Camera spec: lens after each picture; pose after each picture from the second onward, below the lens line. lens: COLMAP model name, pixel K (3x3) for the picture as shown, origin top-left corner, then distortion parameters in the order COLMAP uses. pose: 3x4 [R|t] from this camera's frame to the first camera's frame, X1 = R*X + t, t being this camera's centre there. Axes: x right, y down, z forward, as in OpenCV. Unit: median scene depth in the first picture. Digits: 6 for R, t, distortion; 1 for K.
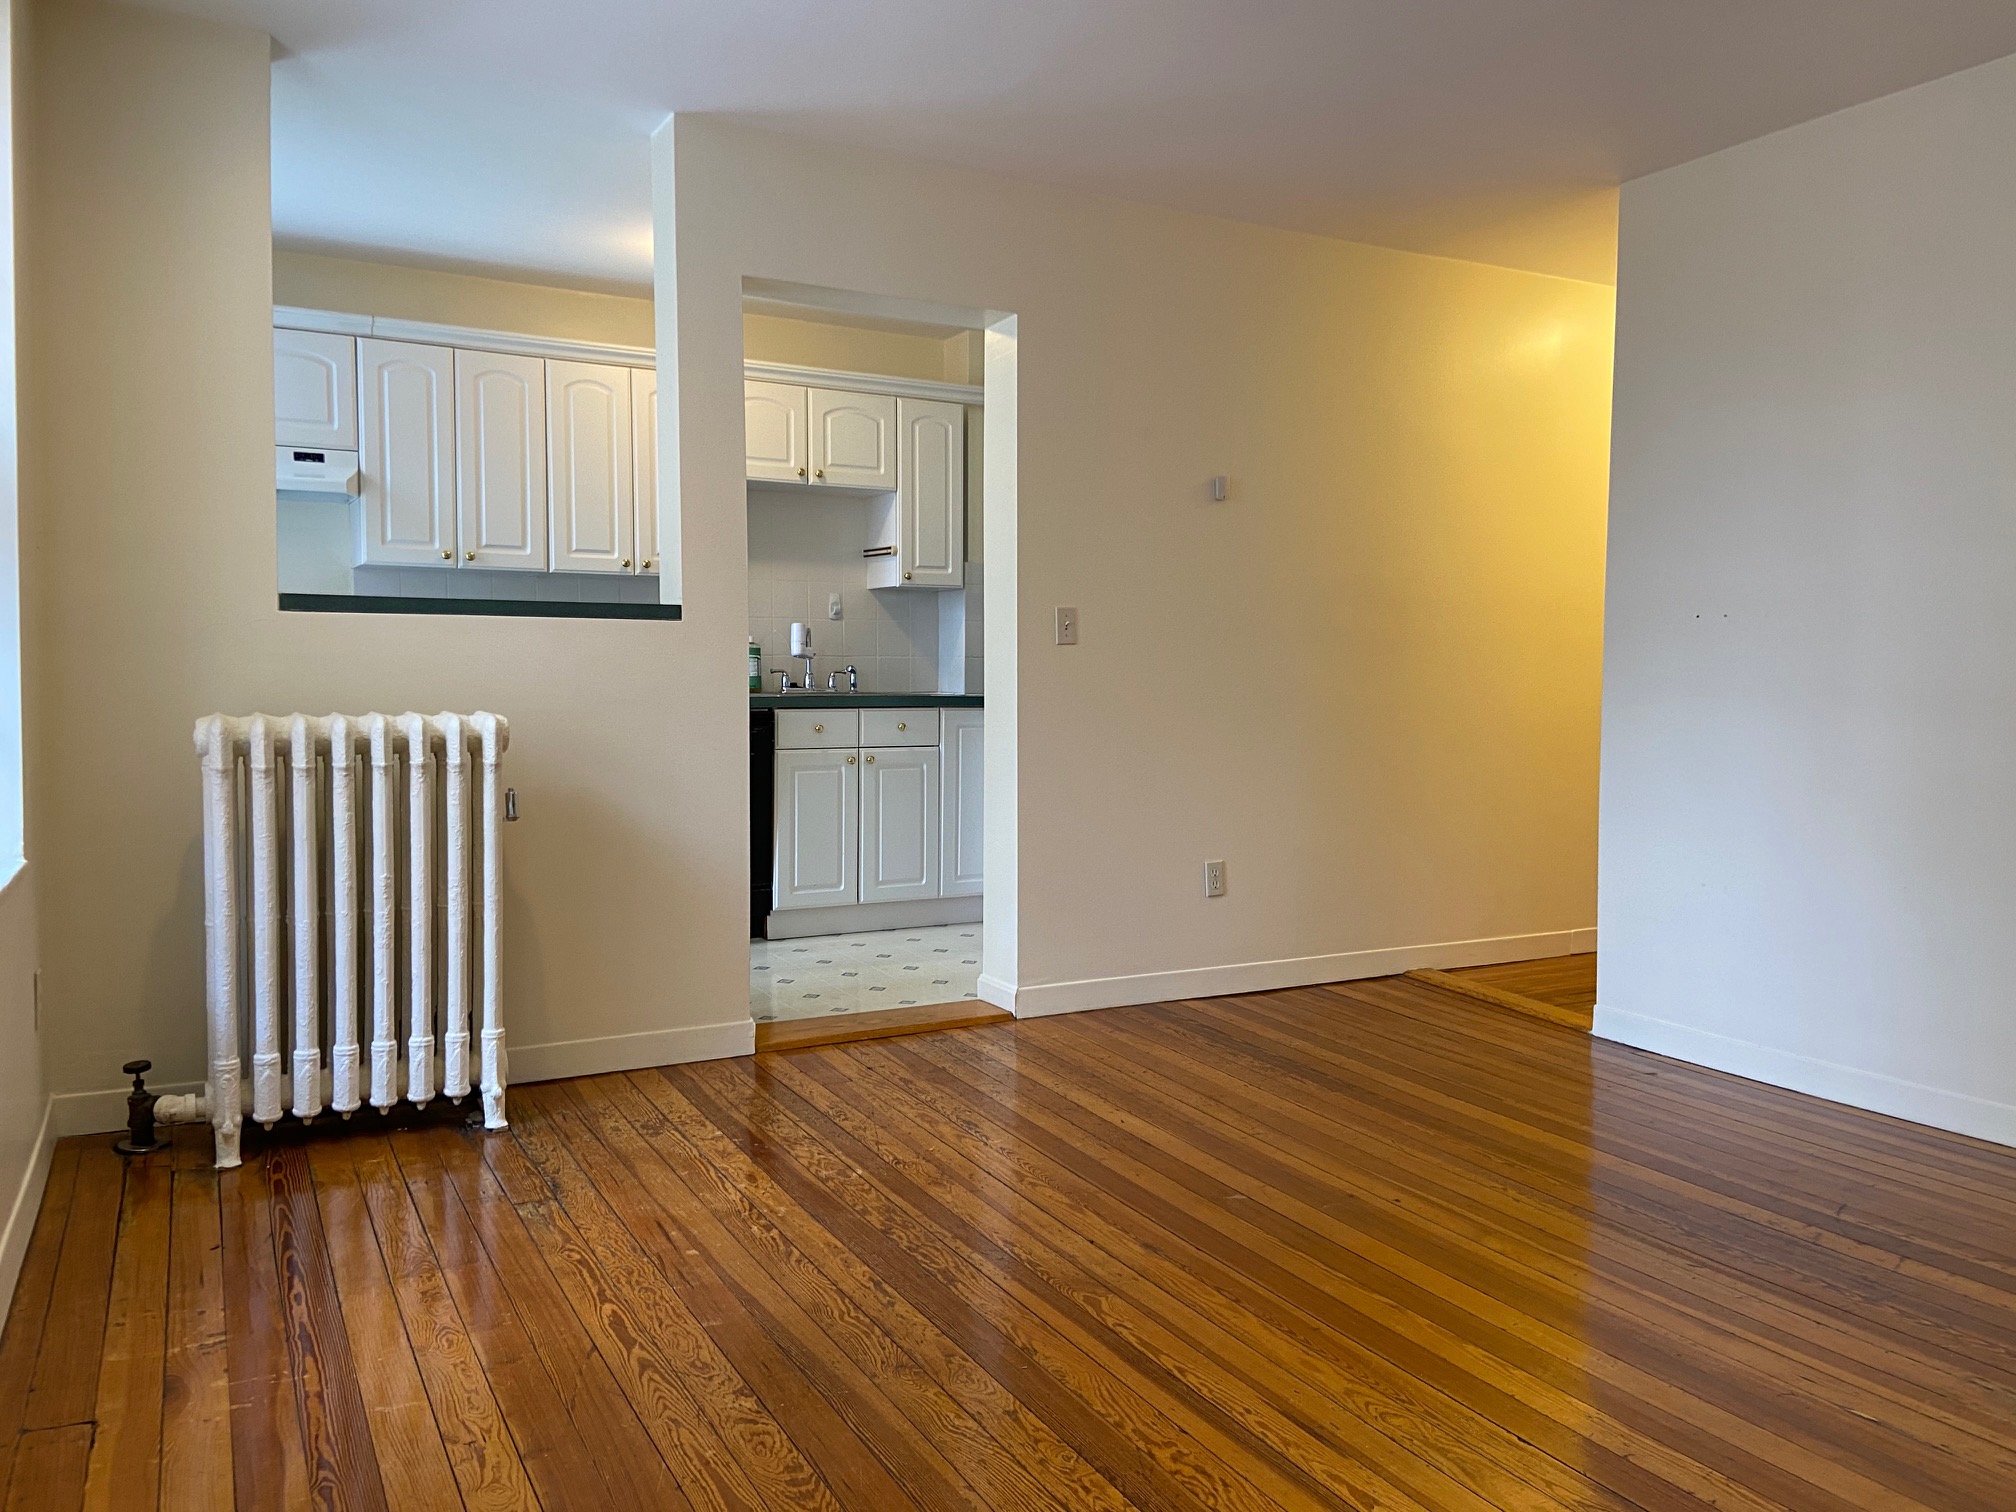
lens RADIAL K [[1508.5, 0, 1008.0], [0, 1508.5, 756.0], [0, 0, 1]] dist [0.007017, -0.003649]
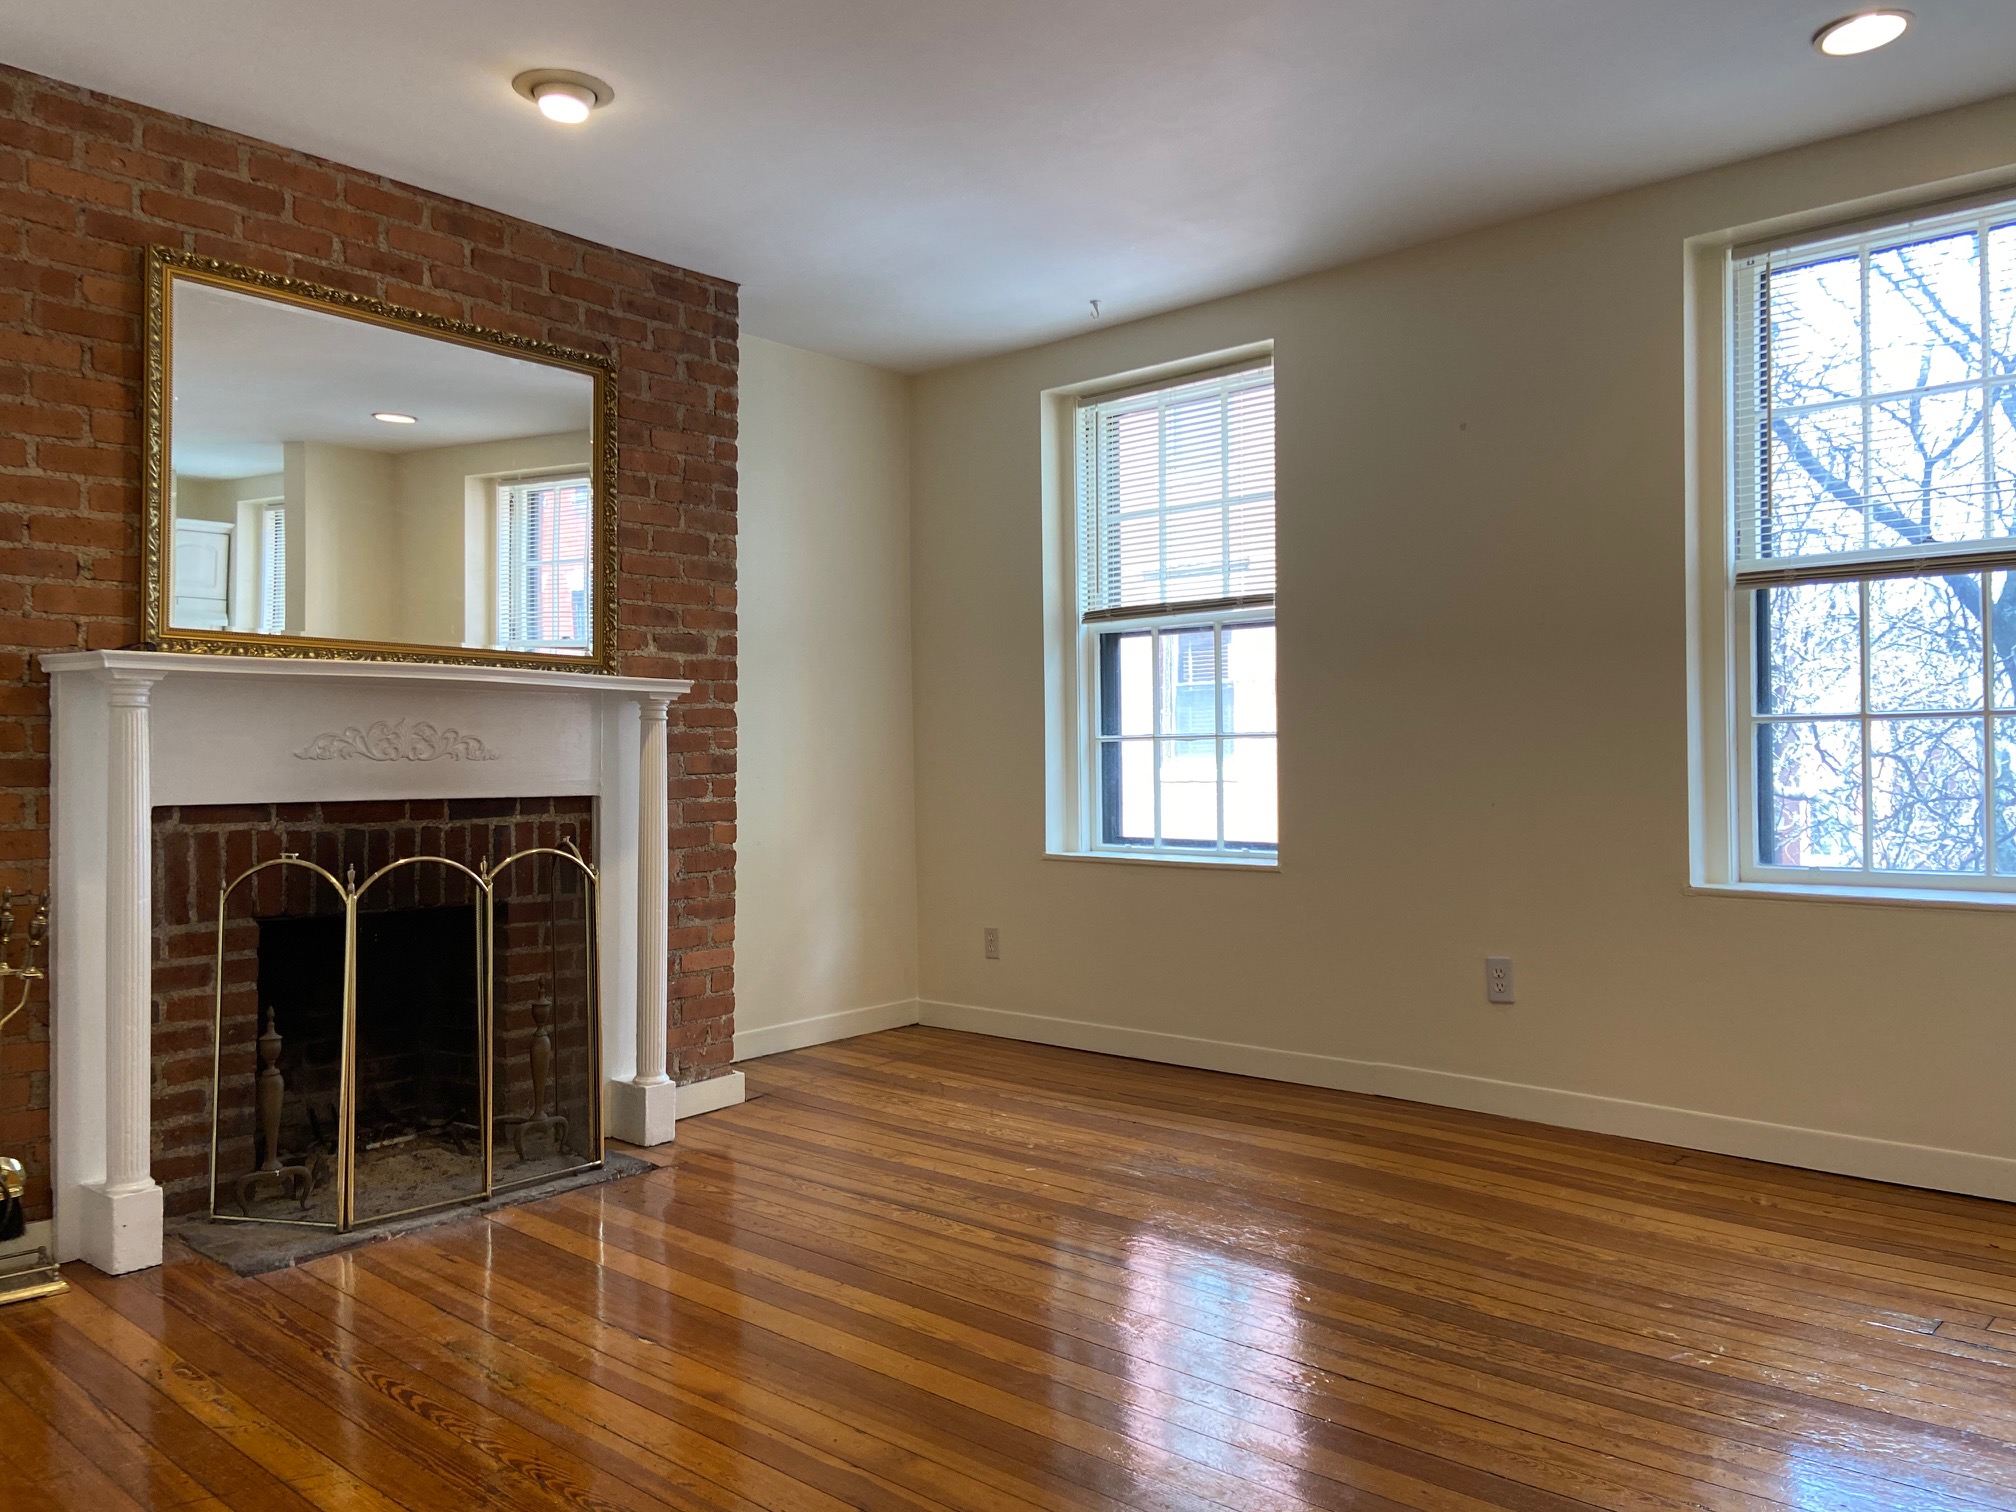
lens RADIAL K [[1508.5, 0, 1008.0], [0, 1508.5, 756.0], [0, 0, 1]] dist [0.007017, -0.003649]
pose [[-0.942852, 0.005466, -0.333167, 0.609379], [-0.007711, 0.999240, 0.038214, -0.091704], [0.333123, 0.038599, -0.942093, 1.974513]]
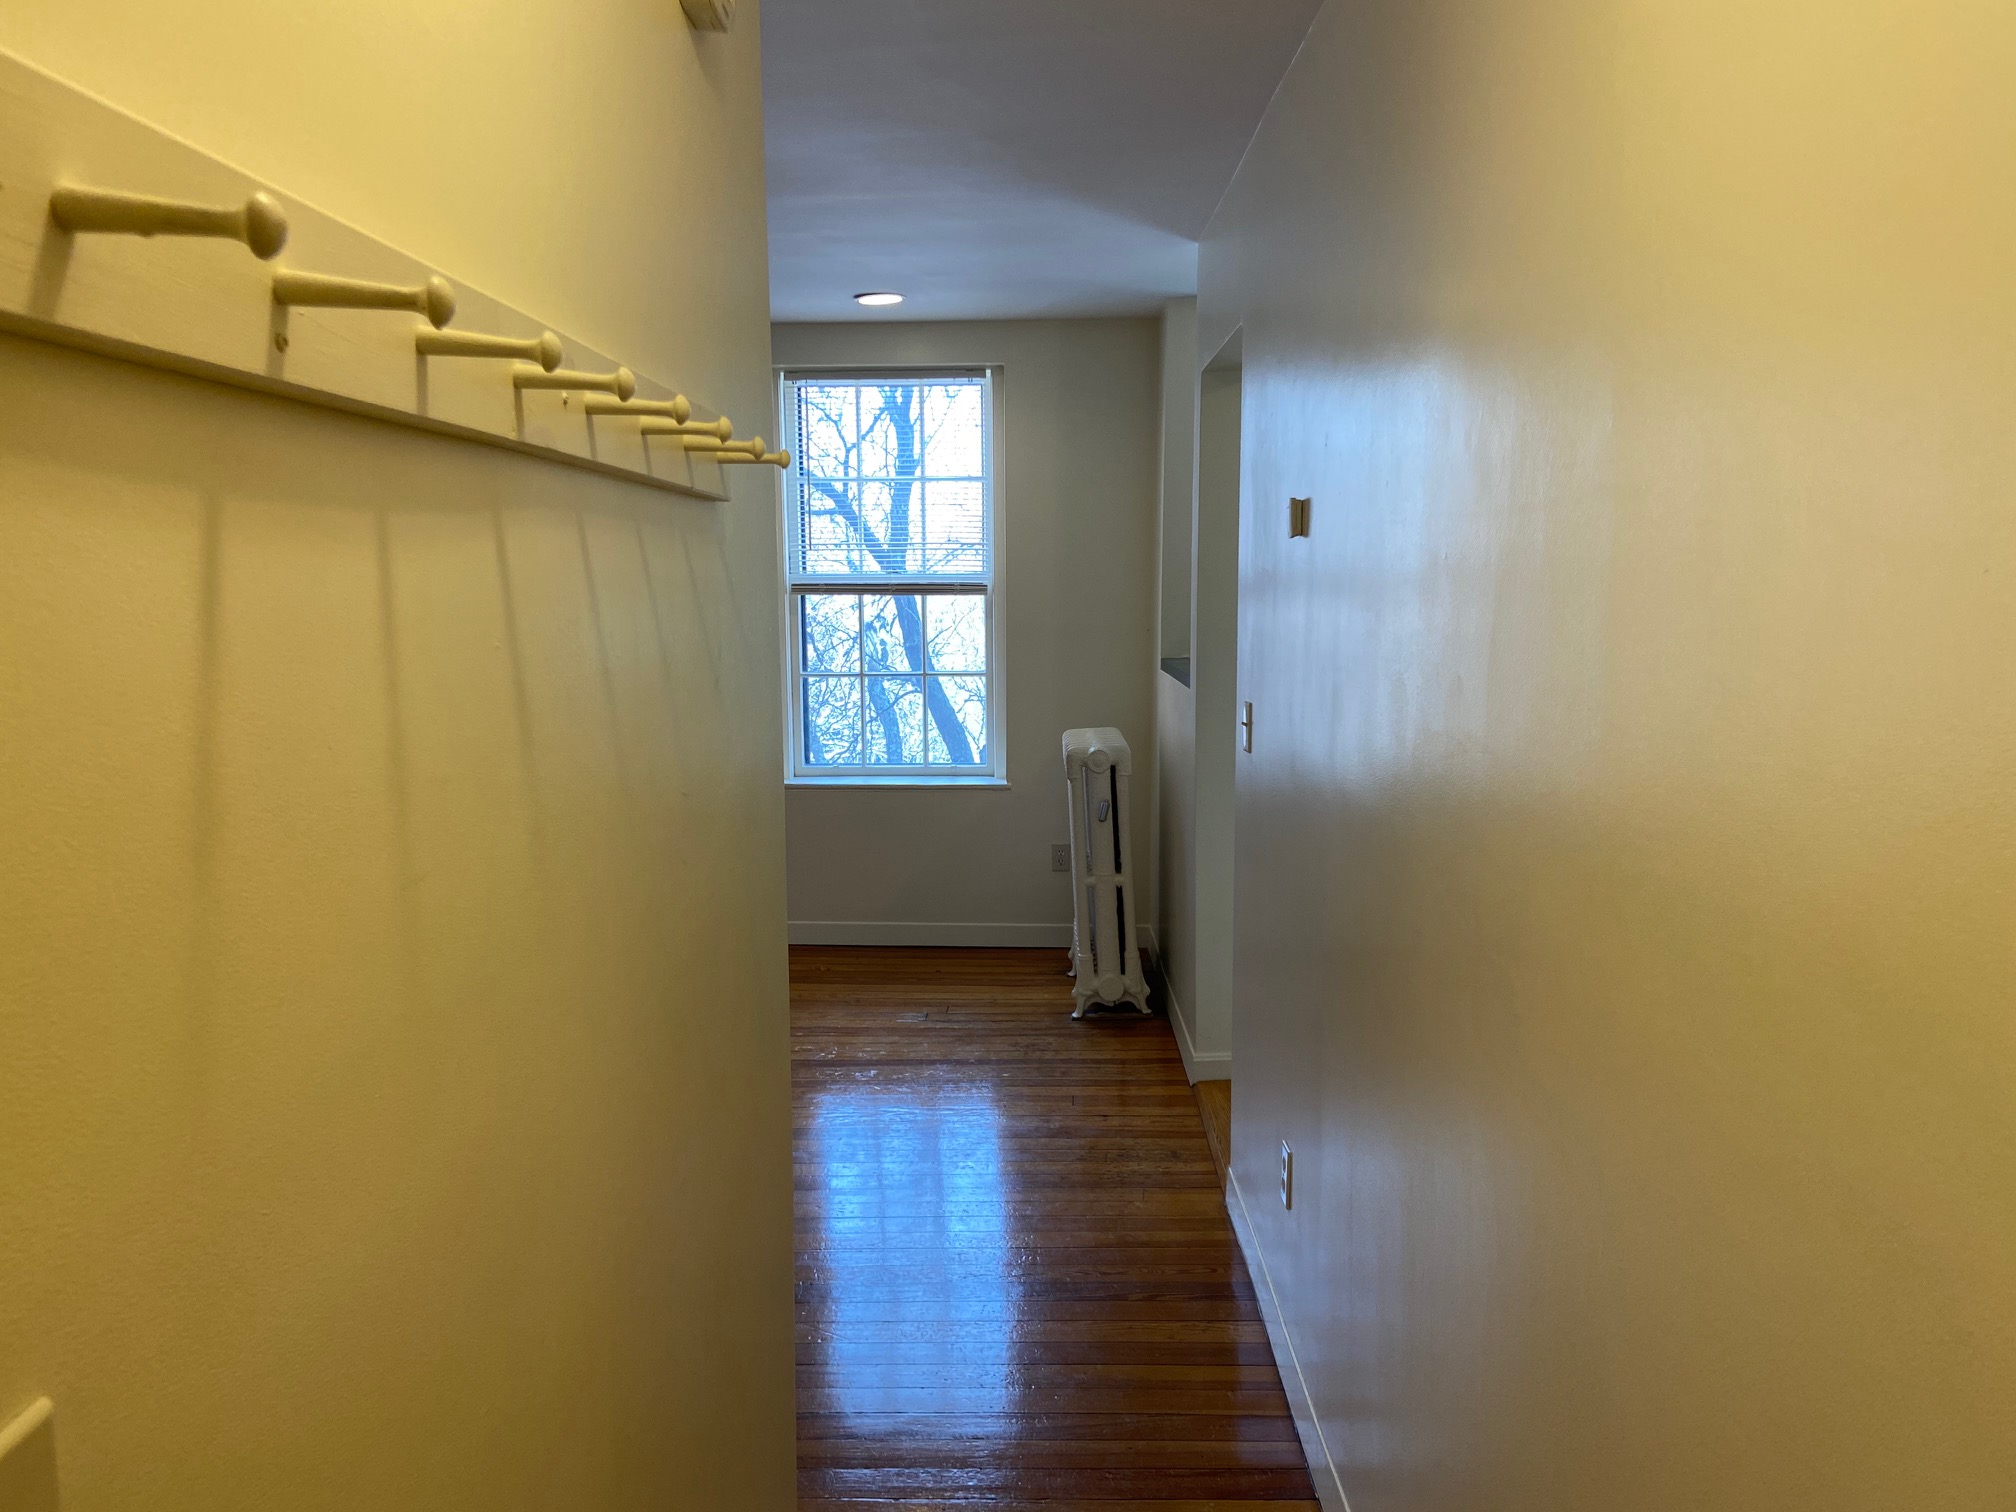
lens RADIAL K [[1508.5, 0, 1008.0], [0, 1508.5, 756.0], [0, 0, 1]] dist [0.007017, -0.003649]
pose [[-0.493122, 0.114234, -0.862427, 1.370355], [-0.046047, 0.986524, 0.157001, -0.353104], [0.868741, 0.117133, -0.481217, 2.281633]]
